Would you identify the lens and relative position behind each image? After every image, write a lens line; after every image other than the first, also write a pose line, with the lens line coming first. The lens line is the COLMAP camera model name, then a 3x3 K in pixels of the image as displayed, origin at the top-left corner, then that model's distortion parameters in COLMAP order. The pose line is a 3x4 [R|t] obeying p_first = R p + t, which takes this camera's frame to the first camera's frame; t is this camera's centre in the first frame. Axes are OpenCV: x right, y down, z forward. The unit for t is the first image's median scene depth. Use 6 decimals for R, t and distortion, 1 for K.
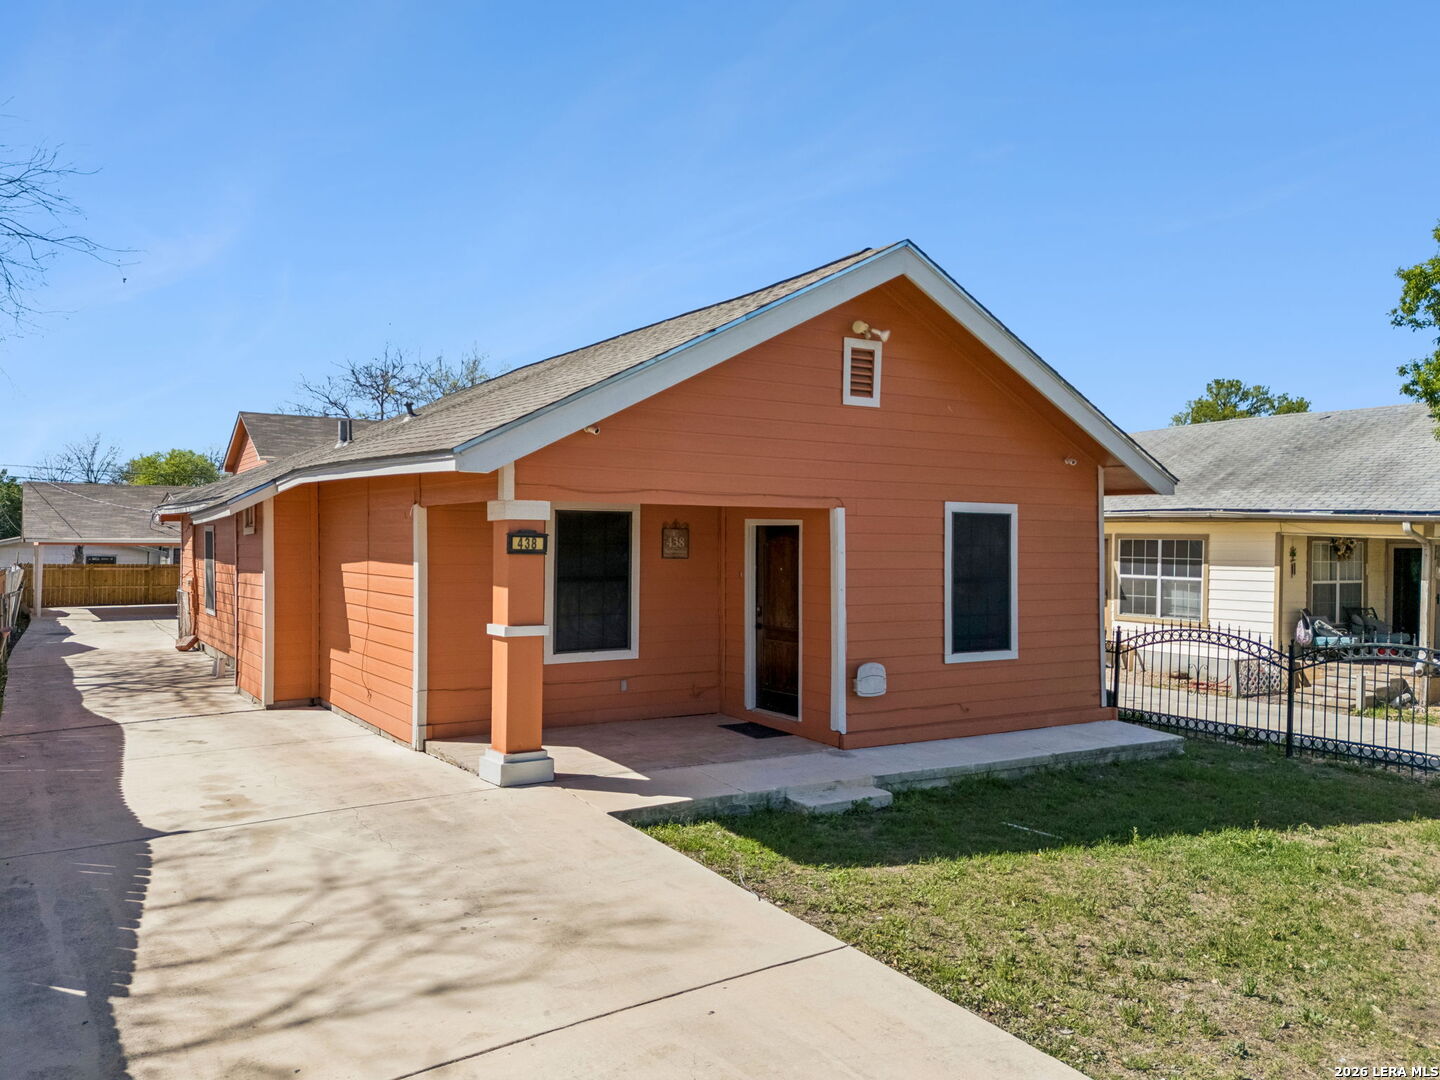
lens RADIAL K [[1051.4, 0, 720.0], [0, 1051.4, 540.0], [0, 0, 1]] dist [0.096008, -0.088762]
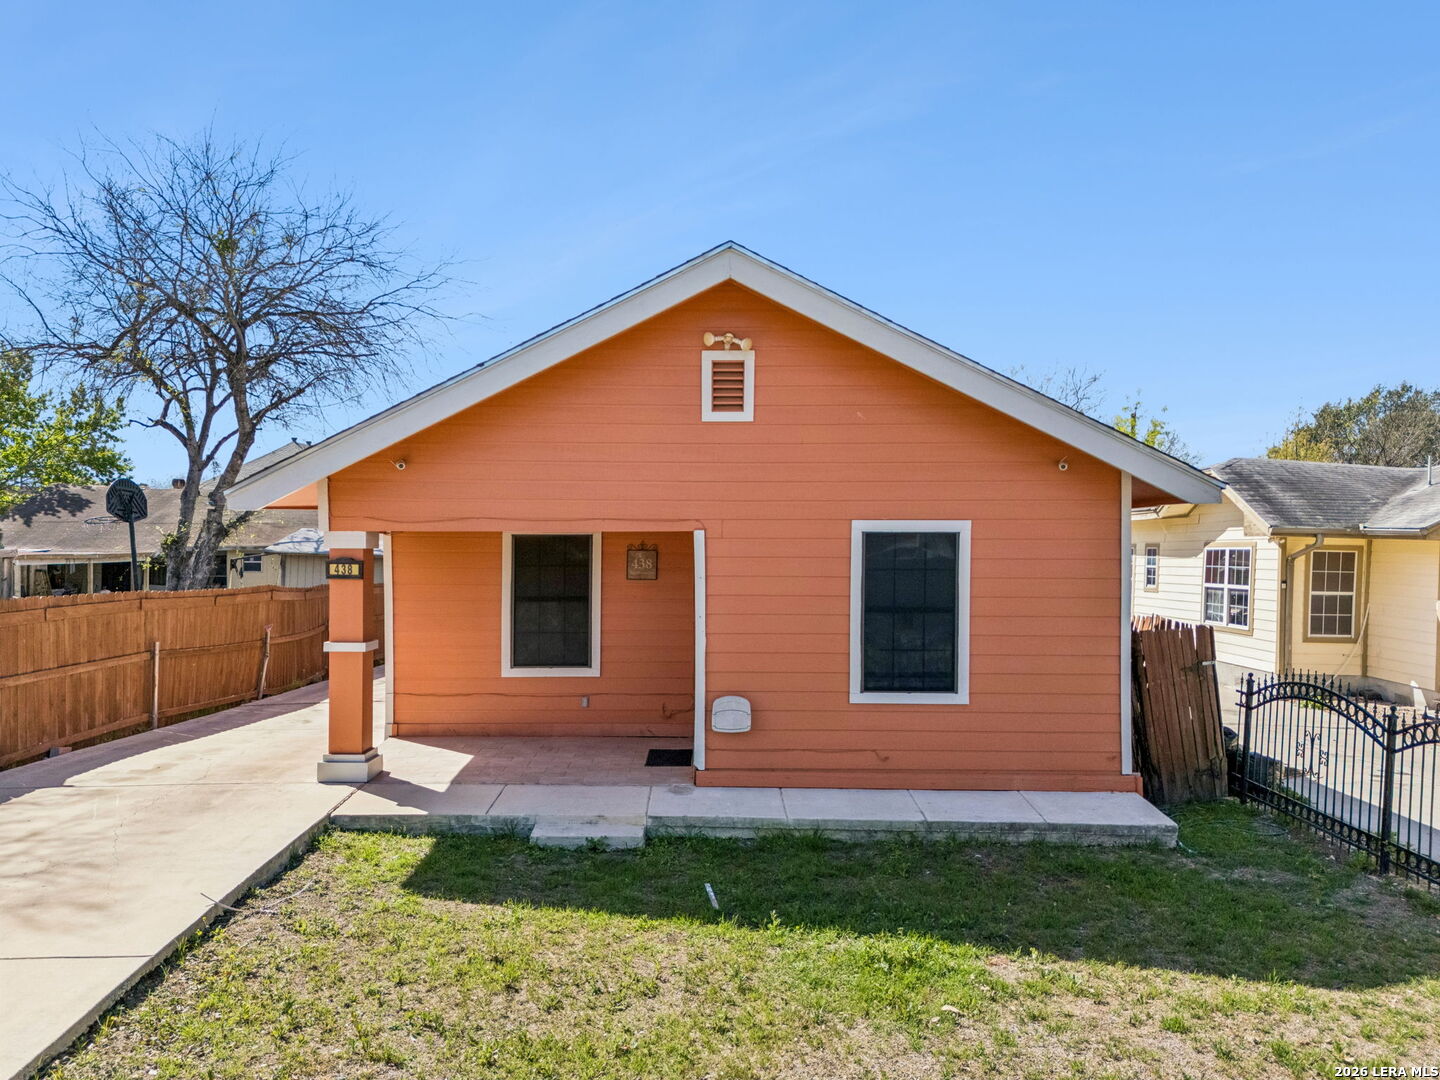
lens RADIAL K [[1051.4, 0, 720.0], [0, 1051.4, 540.0], [0, 0, 1]] dist [0.096008, -0.088762]
pose [[0.845380, -0.008109, -0.534103, 0.607866], [0.005307, 0.999963, -0.006783, -0.014713], [0.534138, 0.002900, 0.845392, 0.199506]]
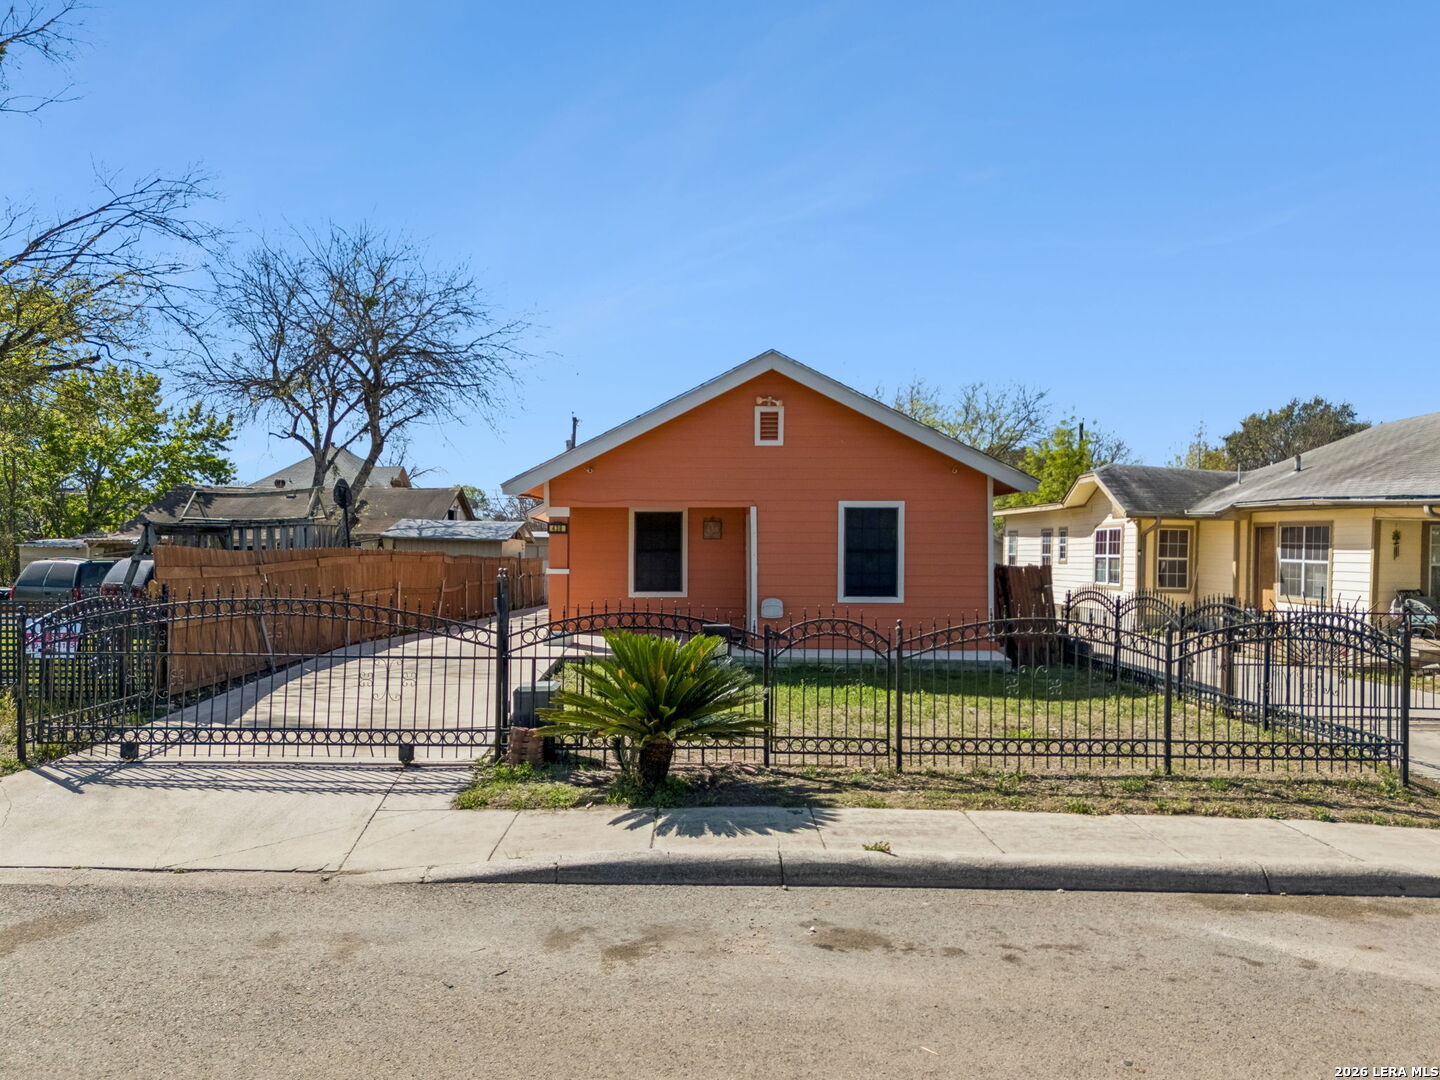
lens RADIAL K [[1048.3, 0, 721.2], [0, 1048.3, 520.7], [0, 0, 1]] dist [0.001541, -0.000873]
pose [[0.850557, -0.018814, -0.525546, 0.914824], [0.006406, 0.999656, -0.025419, 0.033438], [0.525844, 0.018253, 0.850385, -0.443384]]
